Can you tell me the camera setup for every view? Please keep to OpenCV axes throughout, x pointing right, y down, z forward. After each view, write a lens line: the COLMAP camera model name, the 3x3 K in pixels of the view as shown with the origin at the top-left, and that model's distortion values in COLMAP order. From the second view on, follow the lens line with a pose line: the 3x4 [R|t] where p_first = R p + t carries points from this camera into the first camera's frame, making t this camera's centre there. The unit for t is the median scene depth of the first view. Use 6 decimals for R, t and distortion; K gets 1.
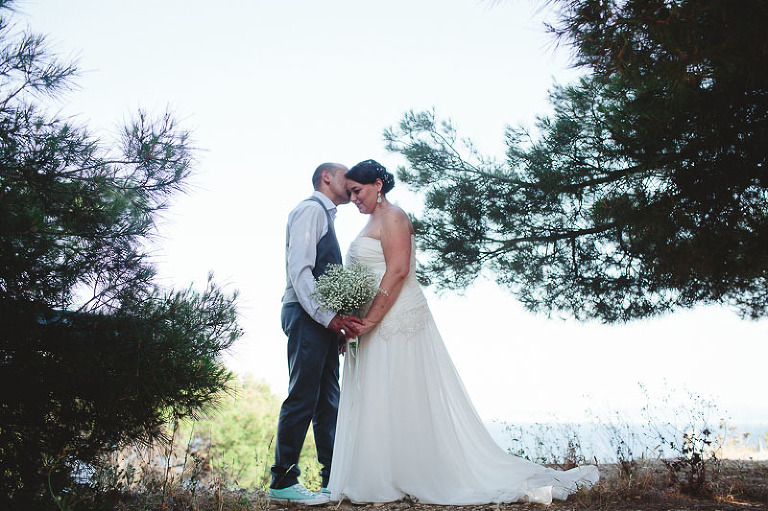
lens RADIAL K [[761.7, 0, 384.0], [0, 761.7, 255.5], [0, 0, 1]] dist [-0.050202, 0.017121]
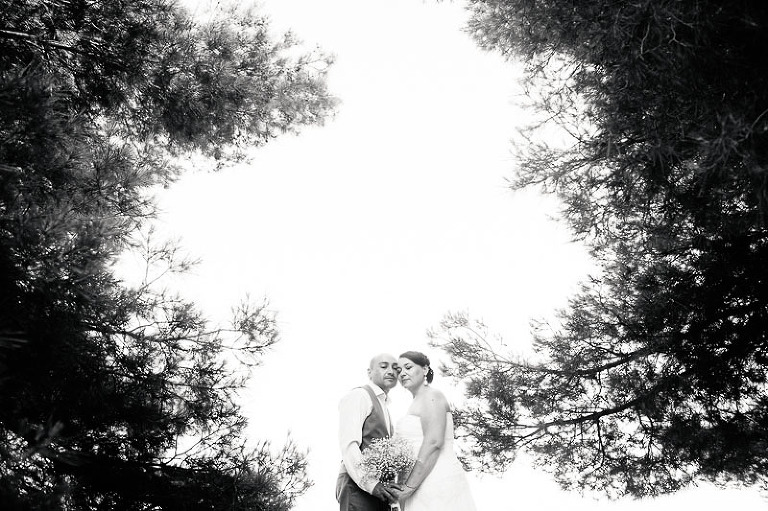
lens RADIAL K [[731.1, 0, 384.0], [0, 731.1, 255.5], [0, 0, 1]] dist [-0.096854, 0.126872]
pose [[0.998592, -0.026952, -0.045698, -0.010150], [0.011905, 0.953216, -0.302055, 0.064752], [0.051701, 0.301086, 0.952195, -0.104542]]
